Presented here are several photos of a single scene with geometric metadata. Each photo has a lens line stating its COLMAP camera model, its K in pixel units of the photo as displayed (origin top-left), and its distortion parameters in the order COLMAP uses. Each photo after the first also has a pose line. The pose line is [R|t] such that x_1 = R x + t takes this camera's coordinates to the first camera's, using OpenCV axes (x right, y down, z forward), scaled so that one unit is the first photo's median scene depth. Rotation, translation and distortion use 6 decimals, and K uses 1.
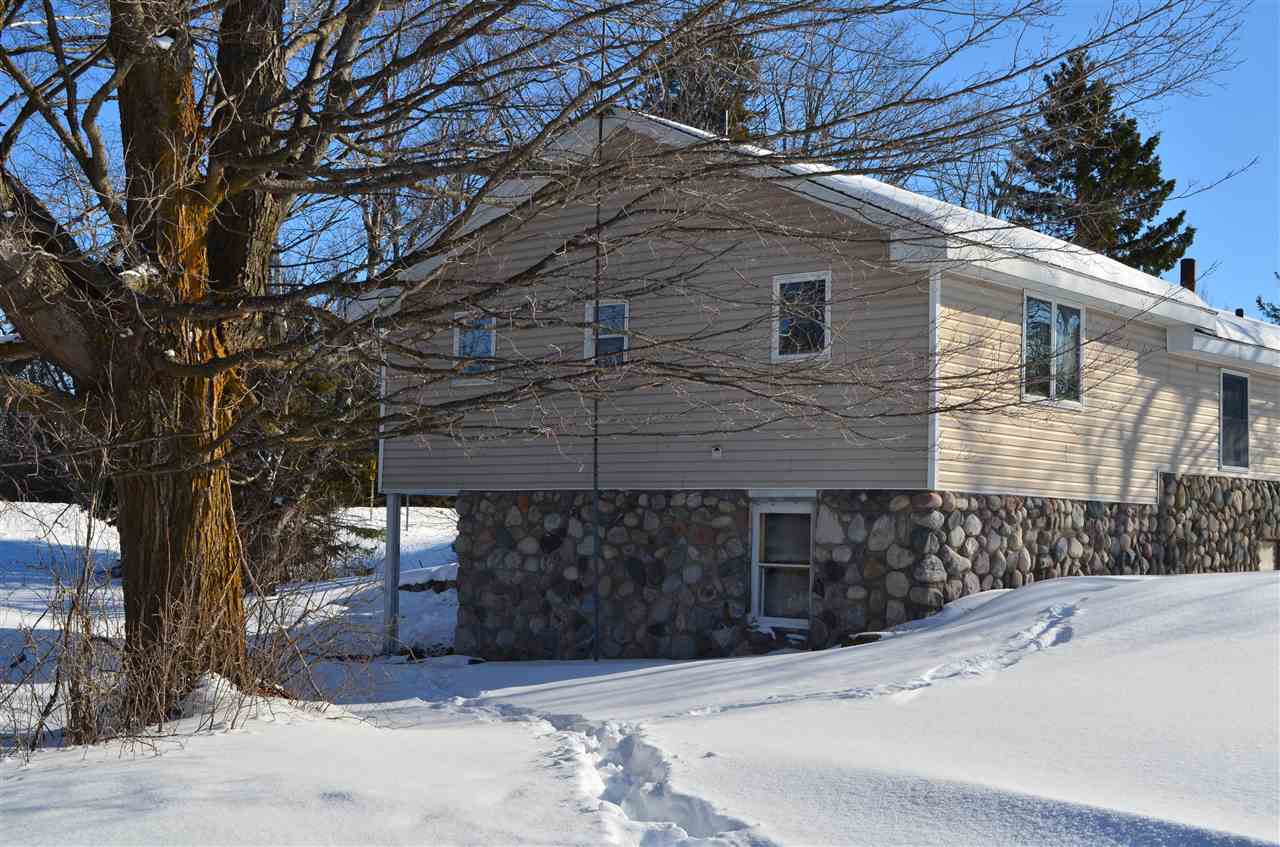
lens RADIAL K [[1687.6, 0, 640.9], [0, 1687.6, 431.0], [0, 0, 1]] dist [-0.019806, 0.000000]
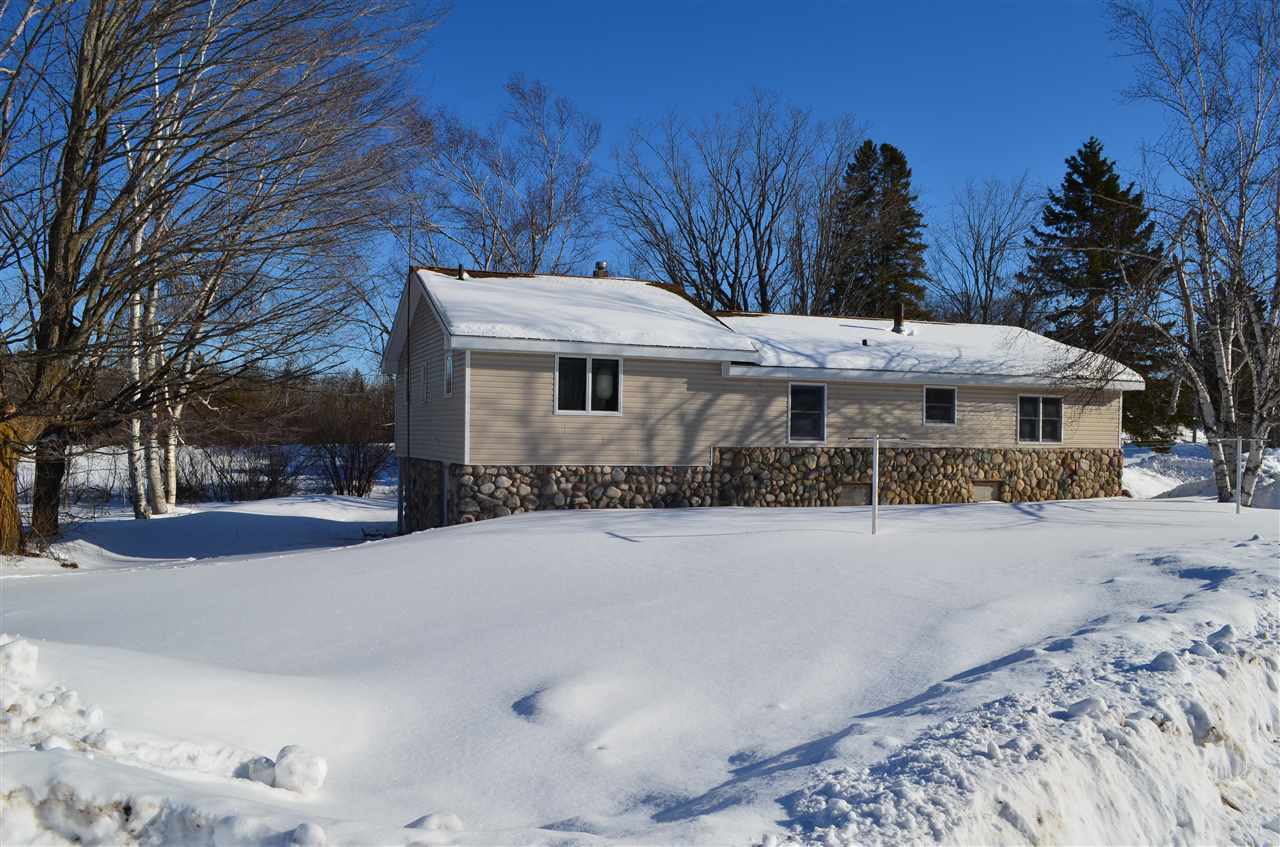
lens RADIAL K [[1009.4, 0, 641.2], [0, 1009.4, 423.5], [0, 0, 1]] dist [-0.016745, -0.001340]
pose [[0.899419, -0.013994, -0.436863, 0.786688], [0.030271, 0.999082, 0.030319, -0.037904], [0.436038, -0.040494, 0.899017, 0.040226]]
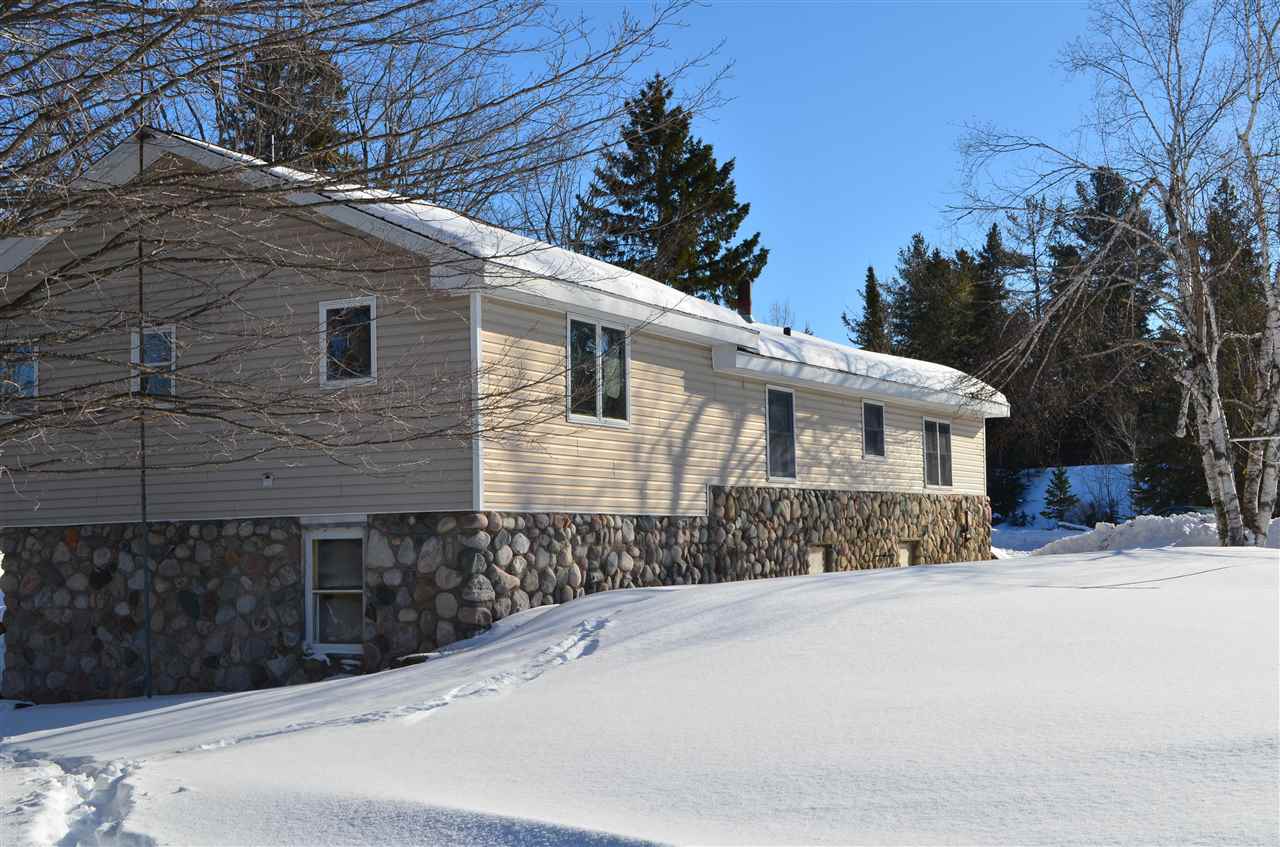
lens RADIAL K [[1687.6, 0, 636.0], [0, 1687.6, 426.4], [0, 0, 1]] dist [-0.019806, 0.000000]
pose [[0.975344, -0.024911, 0.219279, 0.039909], [0.028091, 0.999540, -0.011393, -0.001553], [-0.218894, 0.017272, 0.975596, -0.013987]]
